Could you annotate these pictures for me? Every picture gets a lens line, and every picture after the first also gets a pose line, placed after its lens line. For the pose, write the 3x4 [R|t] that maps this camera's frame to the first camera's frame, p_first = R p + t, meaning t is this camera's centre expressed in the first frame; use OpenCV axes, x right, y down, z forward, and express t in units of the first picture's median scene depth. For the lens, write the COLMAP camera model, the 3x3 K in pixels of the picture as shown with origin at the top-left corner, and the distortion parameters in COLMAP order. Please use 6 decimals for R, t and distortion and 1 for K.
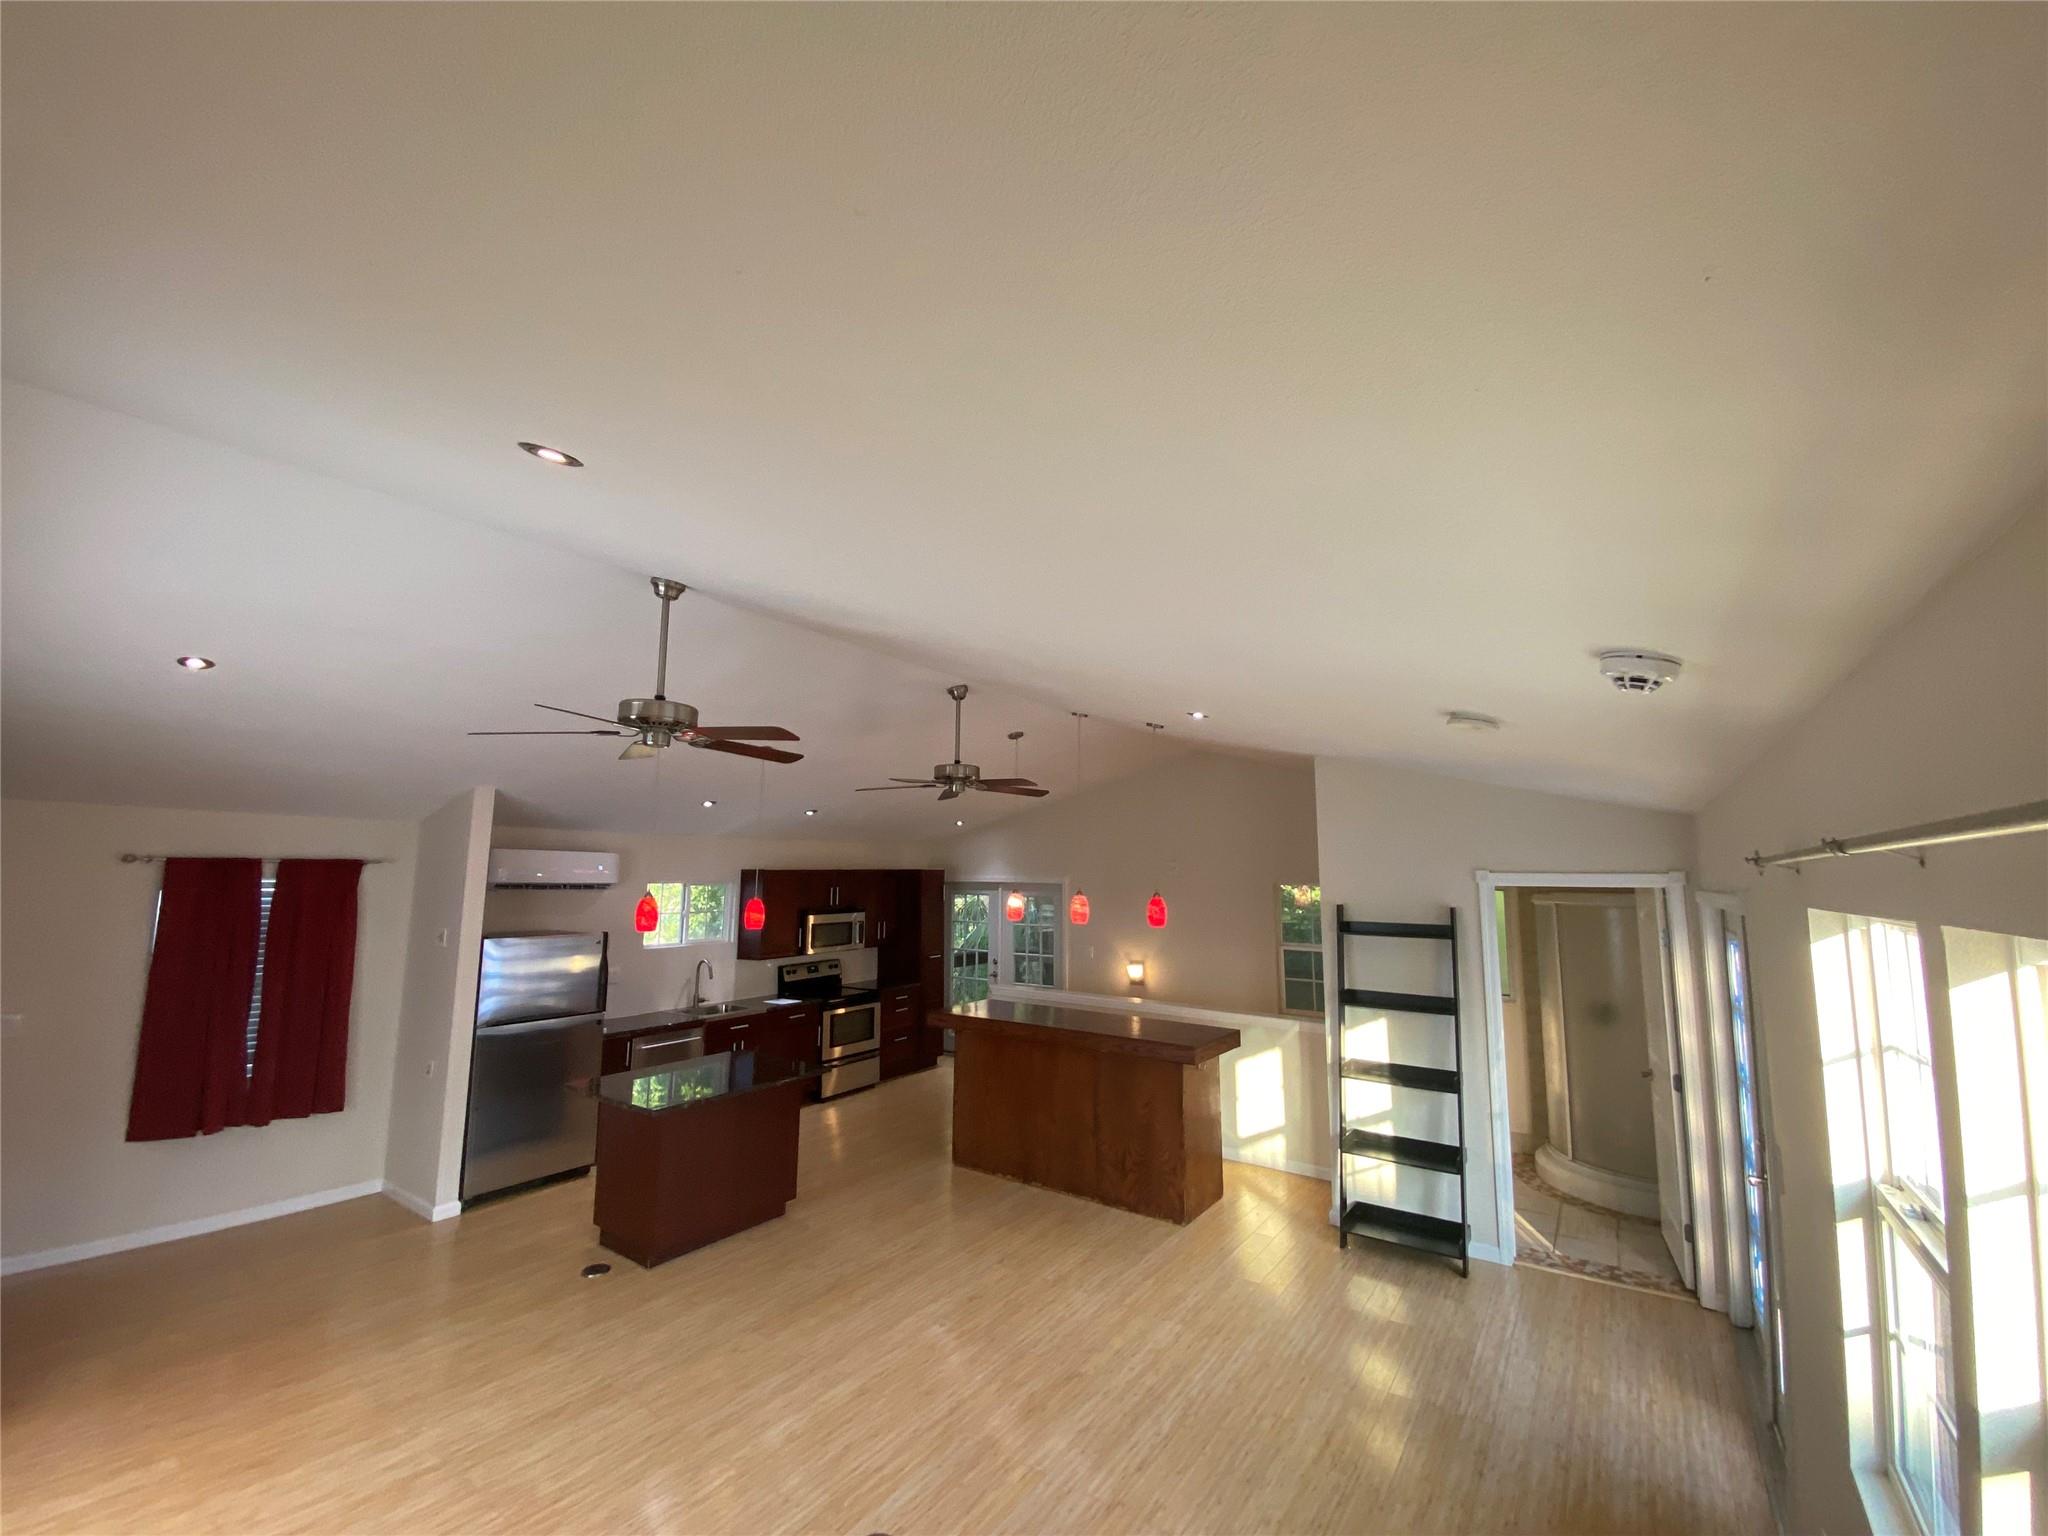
lens RADIAL K [[833.8, 0, 1021.7], [0, 833.8, 766.5], [0, 0, 1]] dist [0.019864, -0.020135]
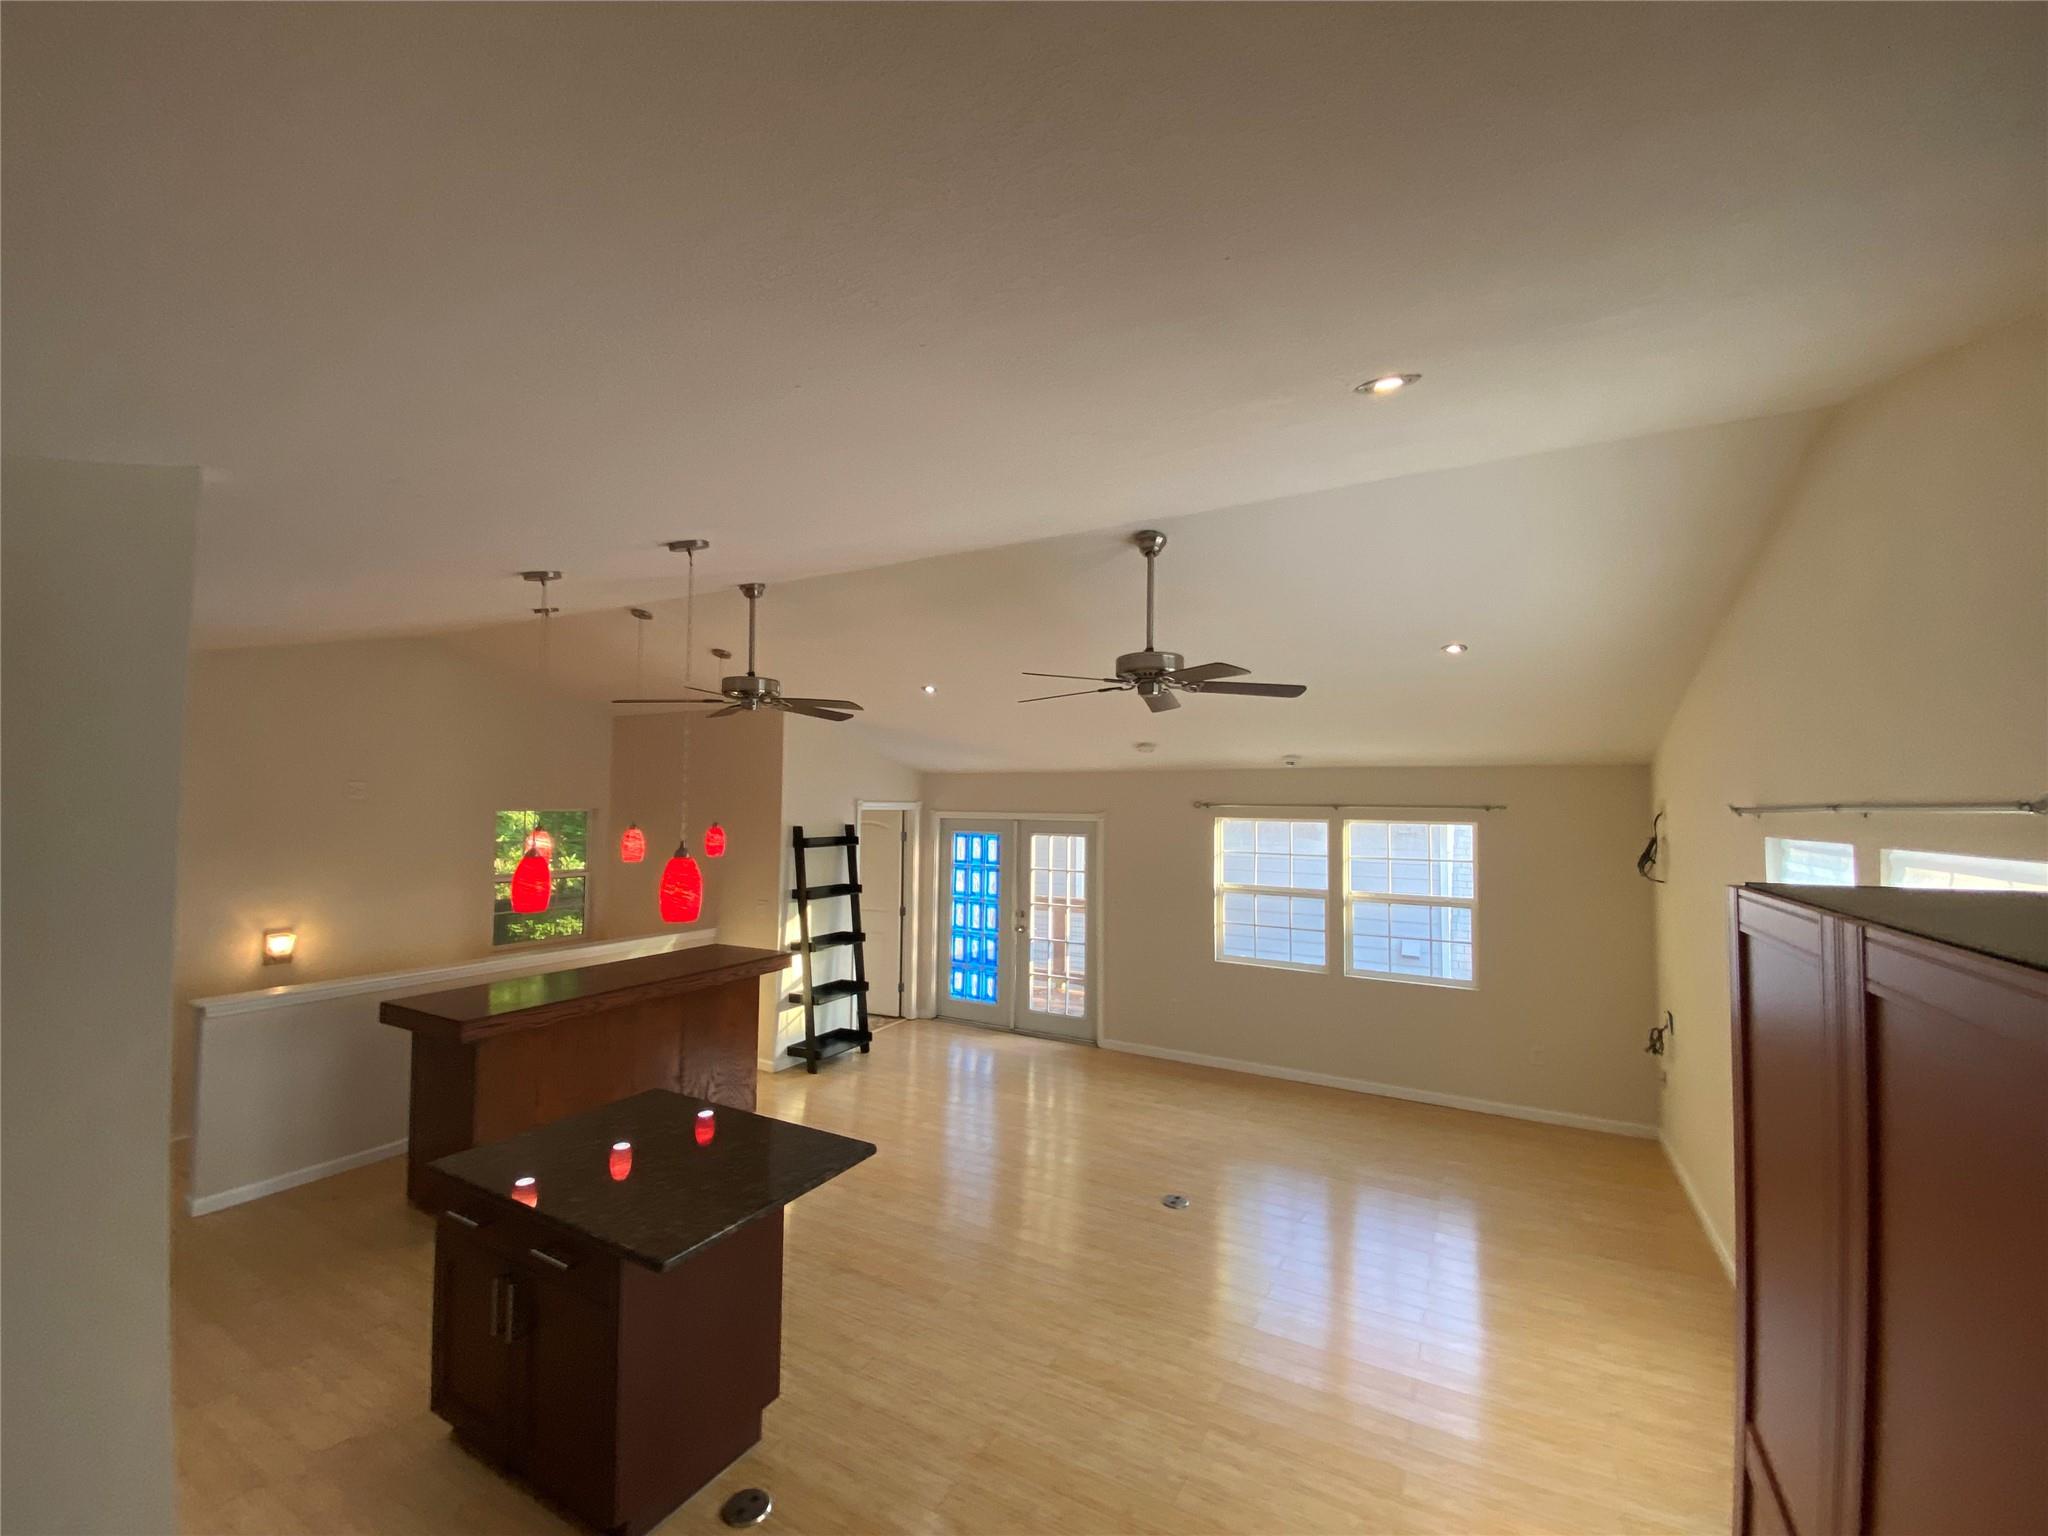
lens RADIAL K [[833.8, 0, 1021.7], [0, 833.8, 766.5], [0, 0, 1]] dist [0.019864, -0.020135]
pose [[-0.101835, 0.036207, 0.994142, -0.986145], [-0.138262, 0.989123, -0.050187, 0.095693], [-0.985146, -0.142563, -0.095721, 0.838622]]
